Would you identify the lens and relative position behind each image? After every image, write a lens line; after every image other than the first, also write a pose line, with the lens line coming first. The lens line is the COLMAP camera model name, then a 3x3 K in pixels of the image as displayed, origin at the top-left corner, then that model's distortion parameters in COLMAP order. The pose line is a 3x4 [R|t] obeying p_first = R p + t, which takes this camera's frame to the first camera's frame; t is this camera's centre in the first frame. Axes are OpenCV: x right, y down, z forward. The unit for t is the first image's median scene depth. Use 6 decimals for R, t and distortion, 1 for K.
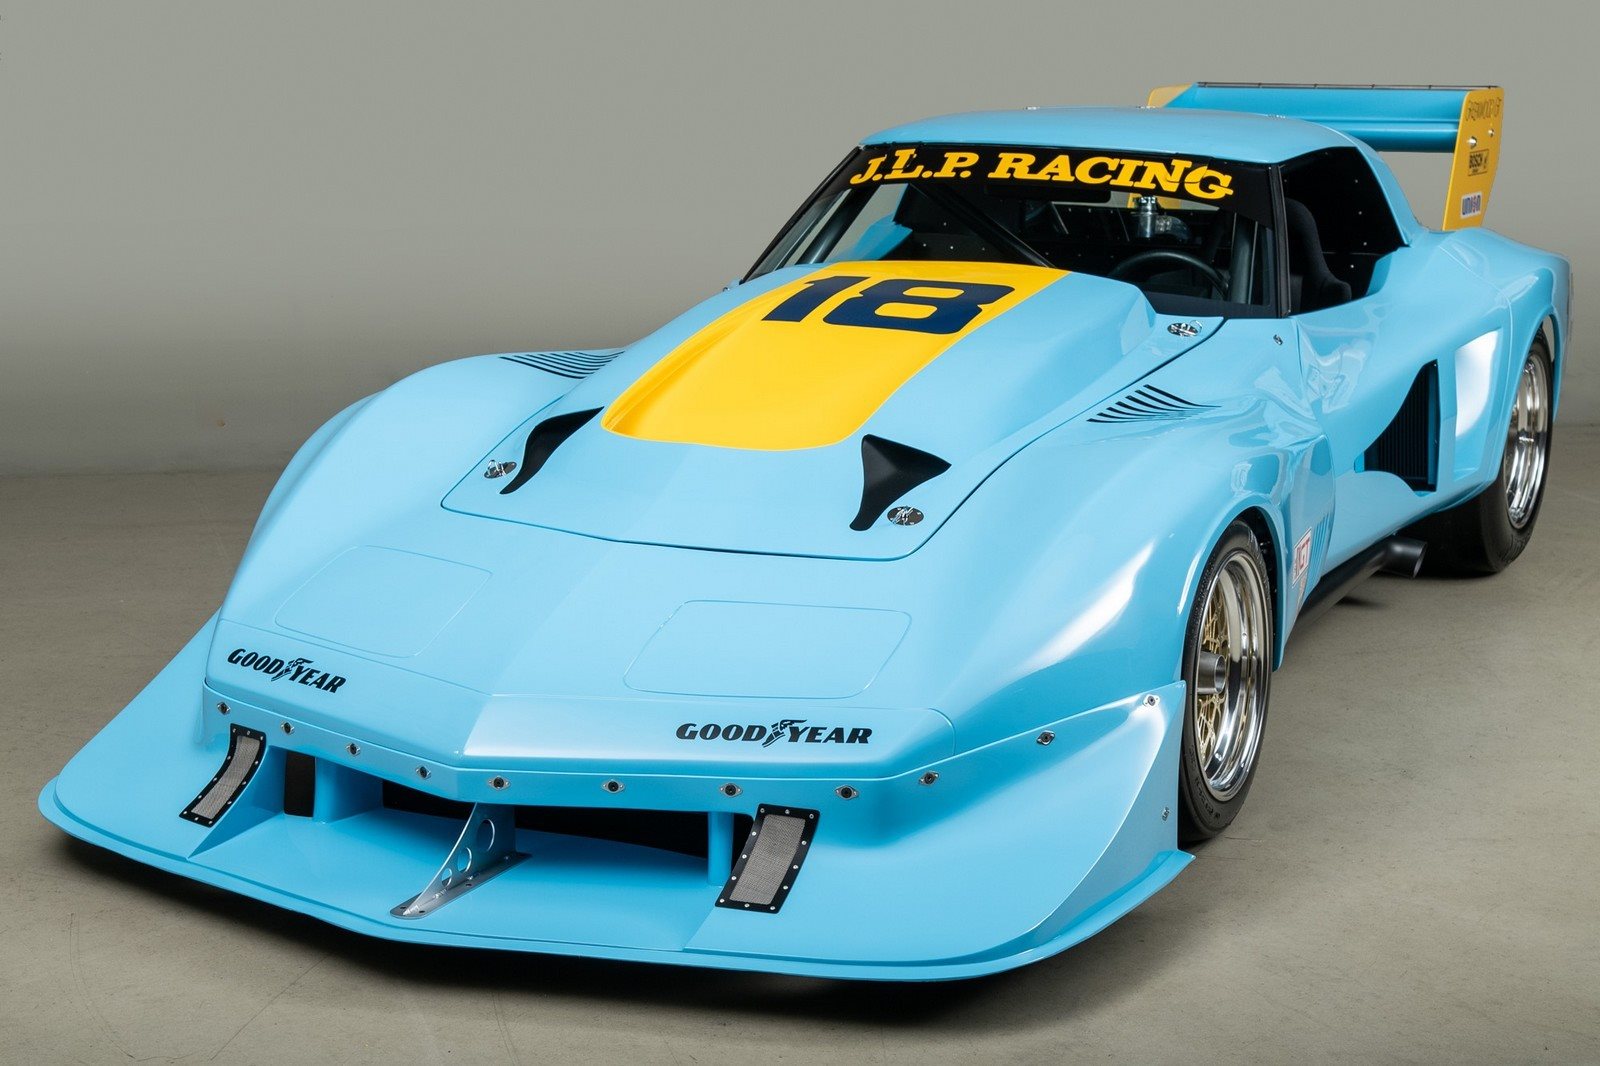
lens RADIAL K [[2861.9, 0, 814.1], [0, 2861.9, 540.0], [0, 0, 1]] dist [0.299716, 0.000000]
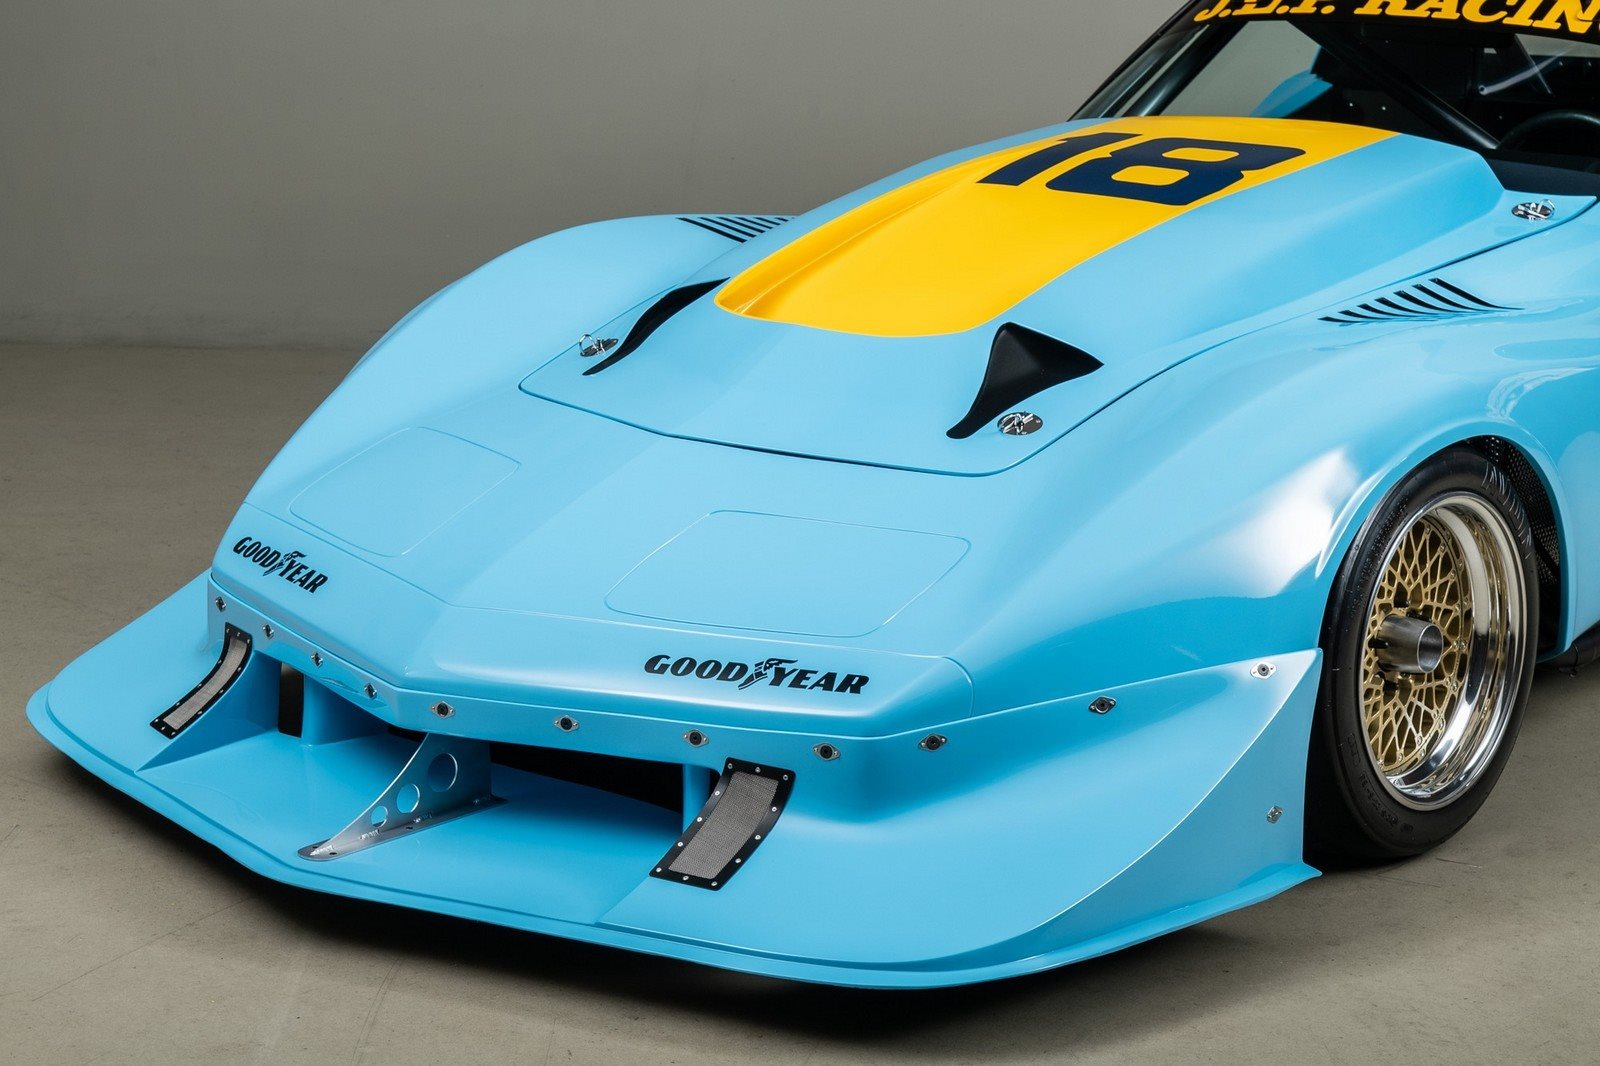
lens RADIAL K [[3404.9, 0, 813.5], [0, 3404.9, 531.9], [0, 0, 1]] dist [0.400462, 0.000000]
pose [[0.964909, 0.060103, -0.255614, 0.226506], [-0.056408, 0.998170, 0.021768, 0.004447], [0.256455, -0.006585, 0.966534, 0.058014]]
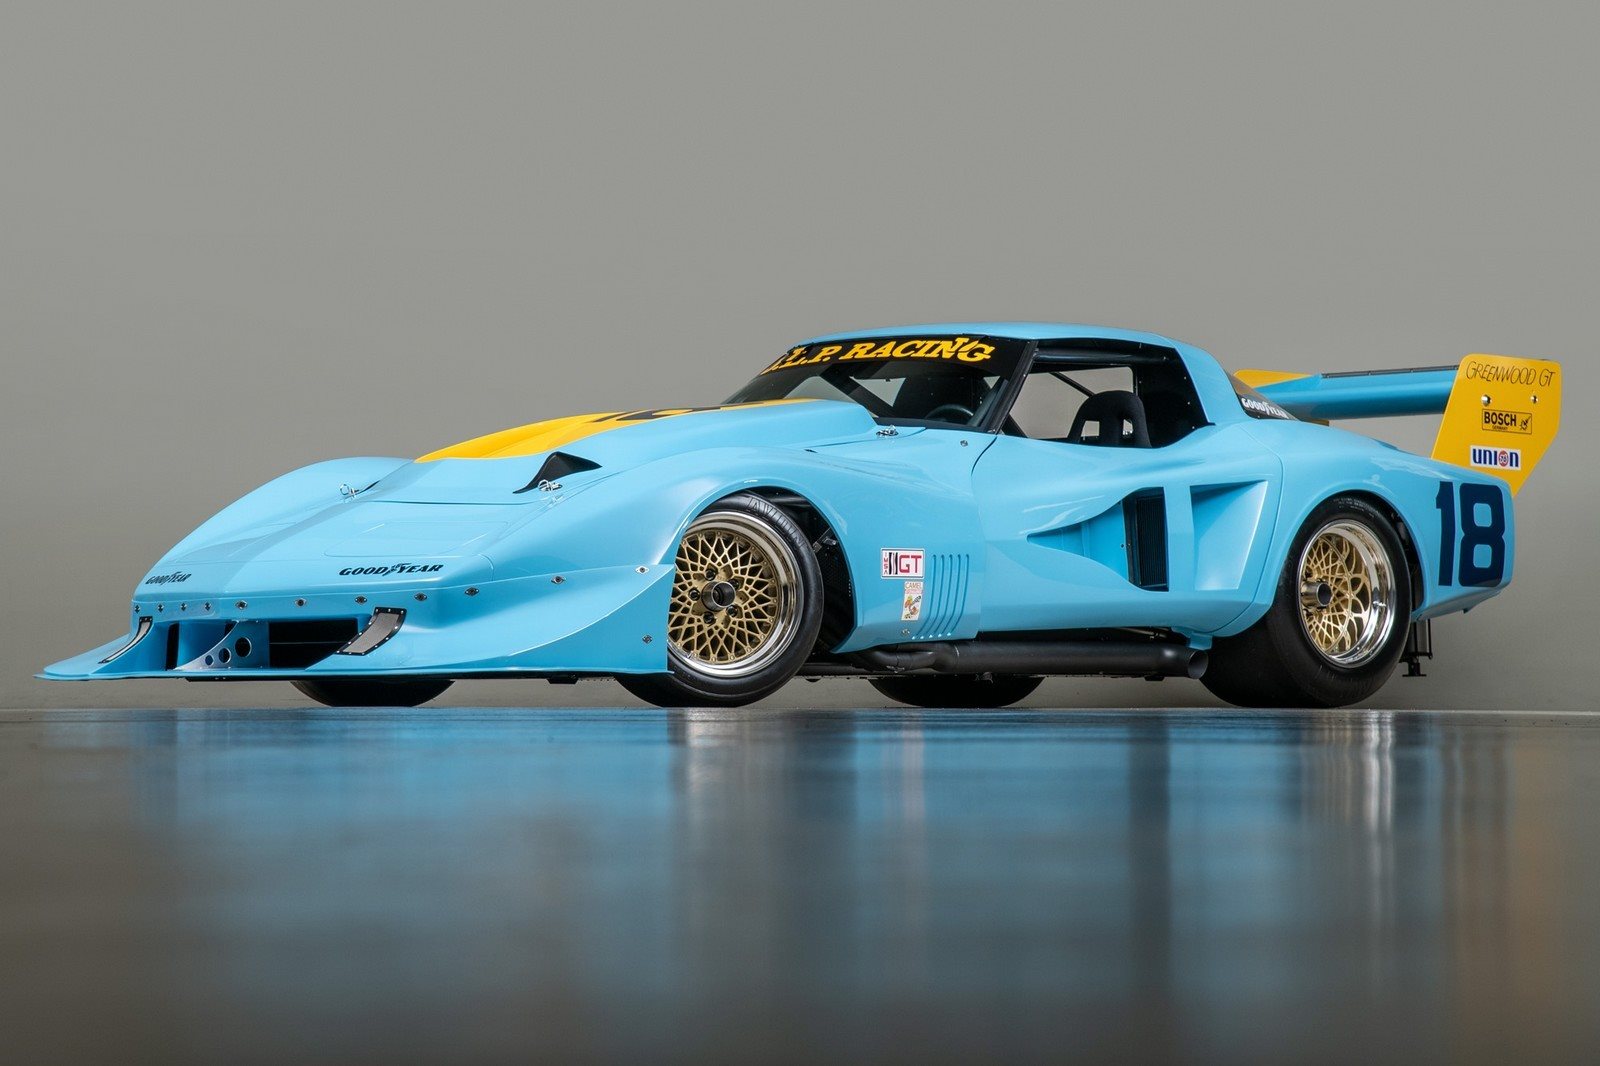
lens RADIAL K [[5514.4, 0, 800.2], [0, 5514.4, 499.7], [0, 0, 1]] dist [0.926419, 0.000000]
pose [[0.943081, -0.025092, -0.331615, 1.177243], [-0.056334, 0.970685, -0.233658, 0.705317], [0.327757, 0.239040, 0.914022, -1.734426]]
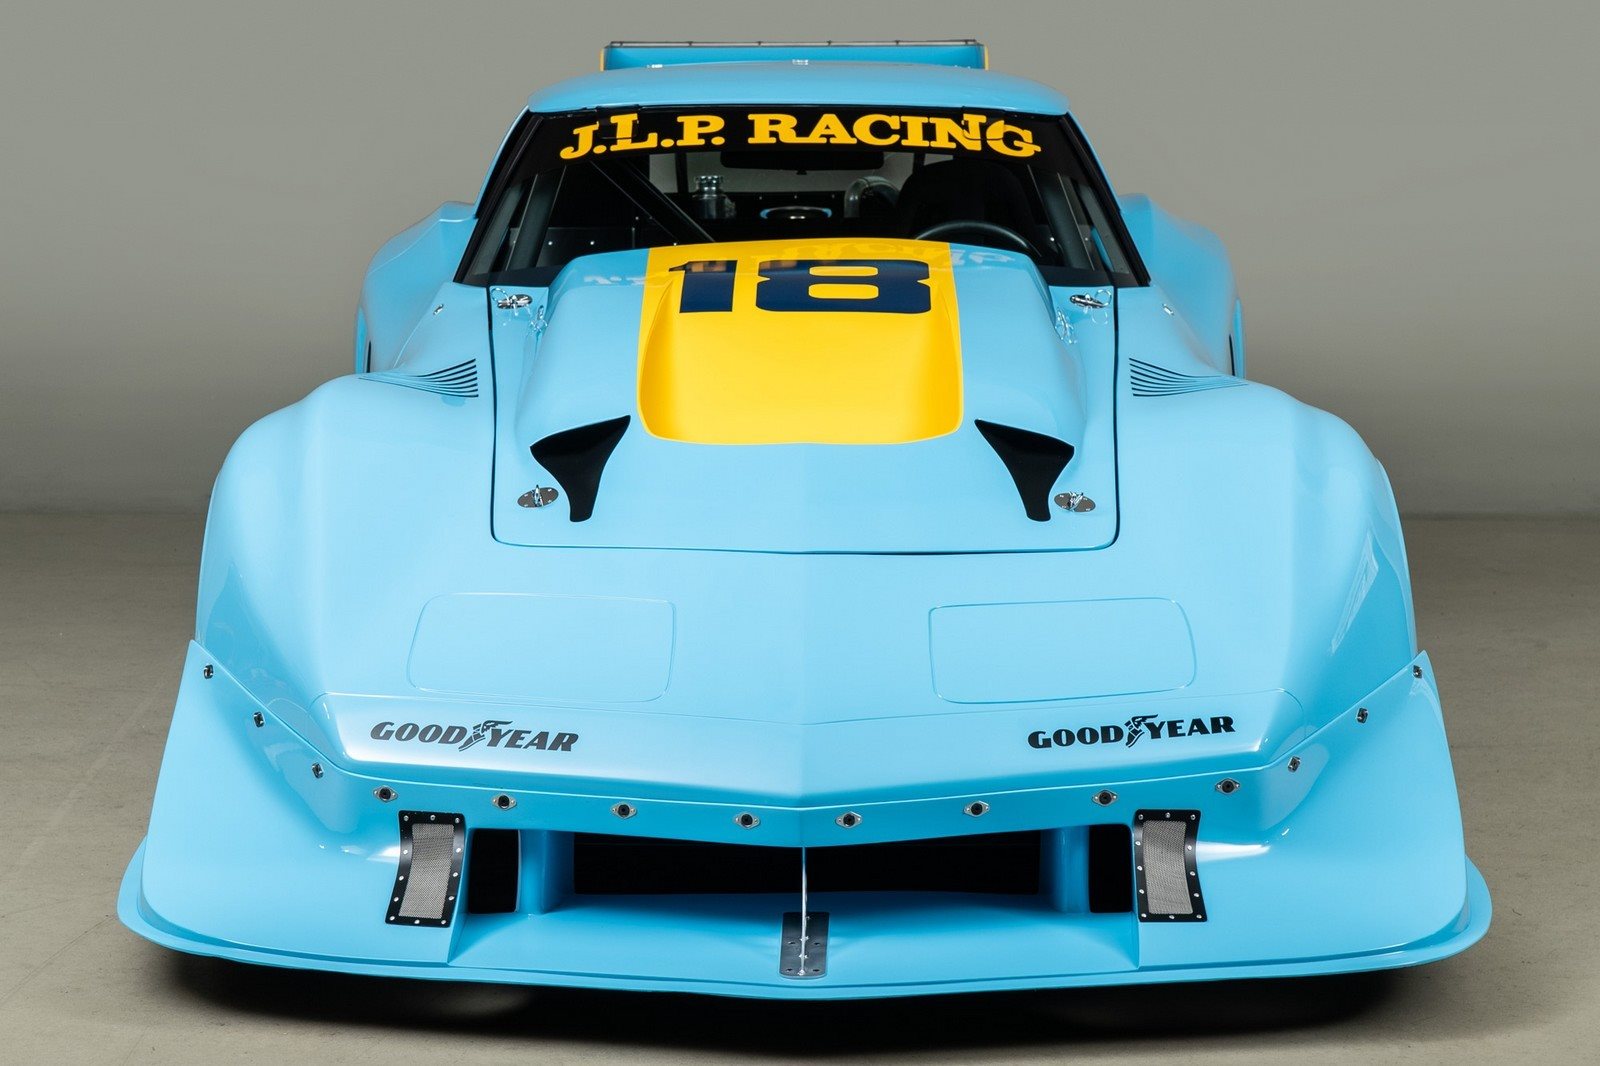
lens RADIAL K [[4182.5, 0, 802.3], [0, 4182.5, 562.8], [0, 0, 1]] dist [0.568330, 0.000000]
pose [[0.906576, -0.079432, 0.414500, -0.586928], [0.098136, 0.994884, -0.023986, 0.033261], [-0.410474, 0.062423, 0.909733, -0.135624]]
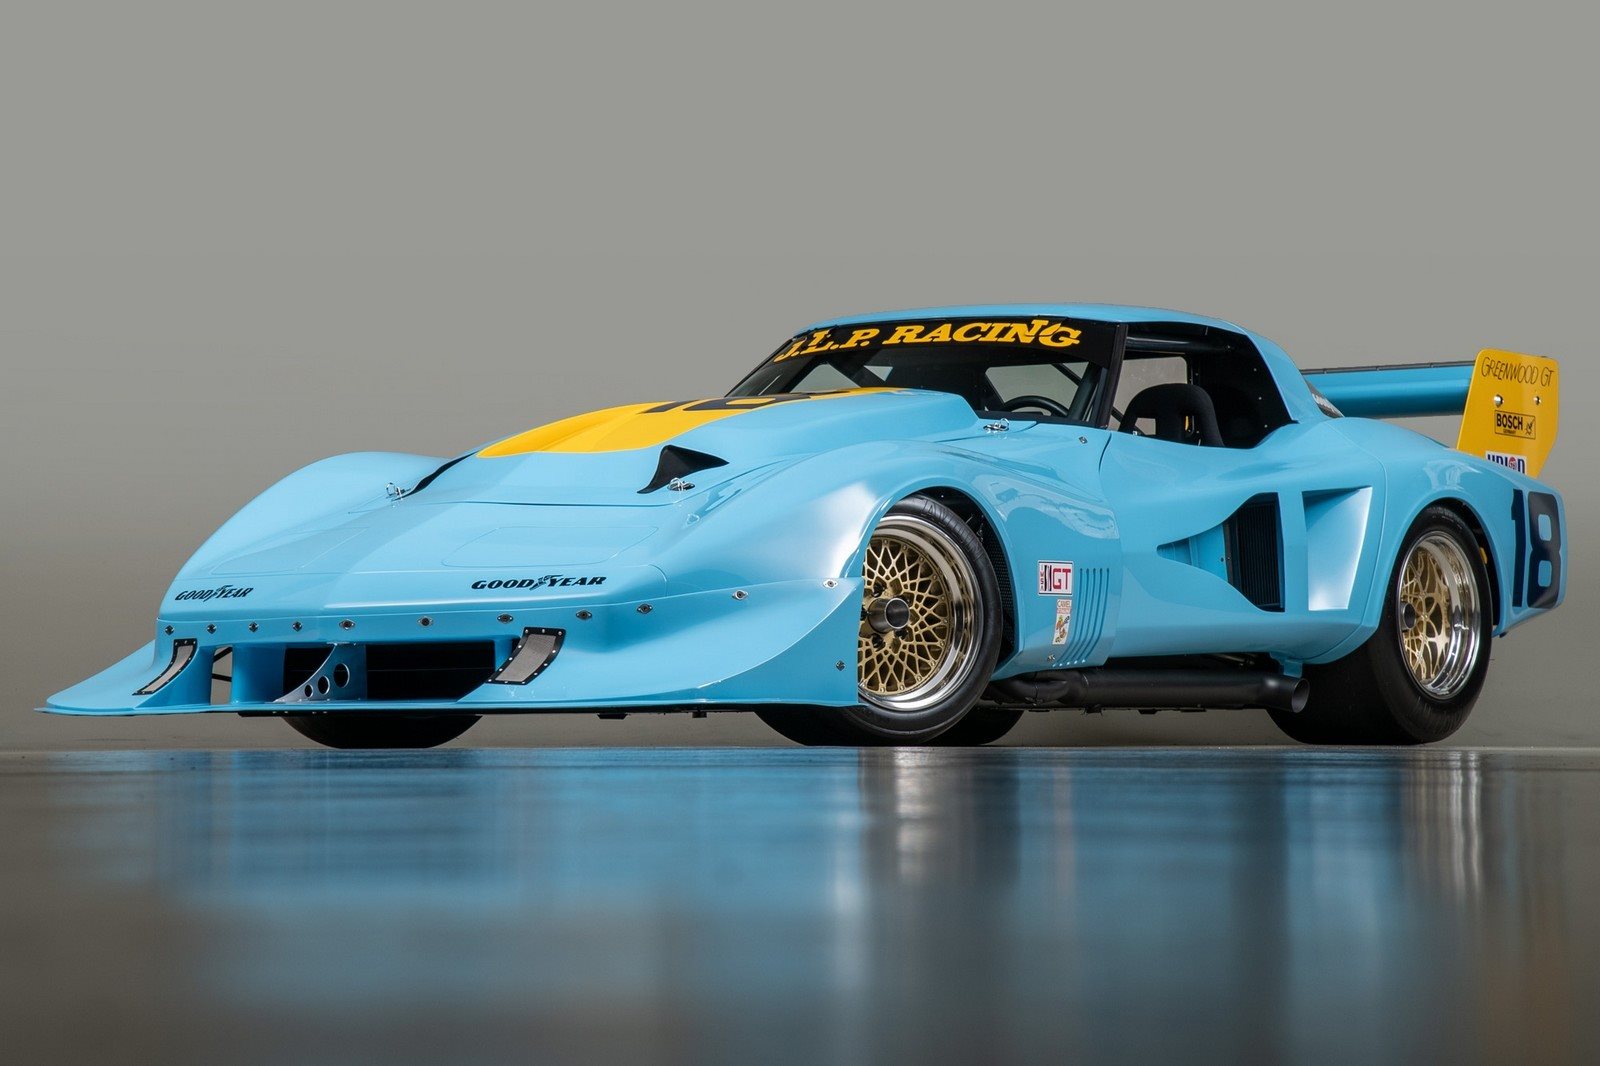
lens RADIAL K [[5514.4, 0, 817.2], [0, 5514.4, 527.3], [0, 0, 1]] dist [0.926419, 0.000000]
pose [[0.989055, -0.021347, -0.145994, 0.472732], [-0.014709, 0.970284, -0.241522, 0.633720], [0.146812, 0.241026, 0.959350, -1.451956]]
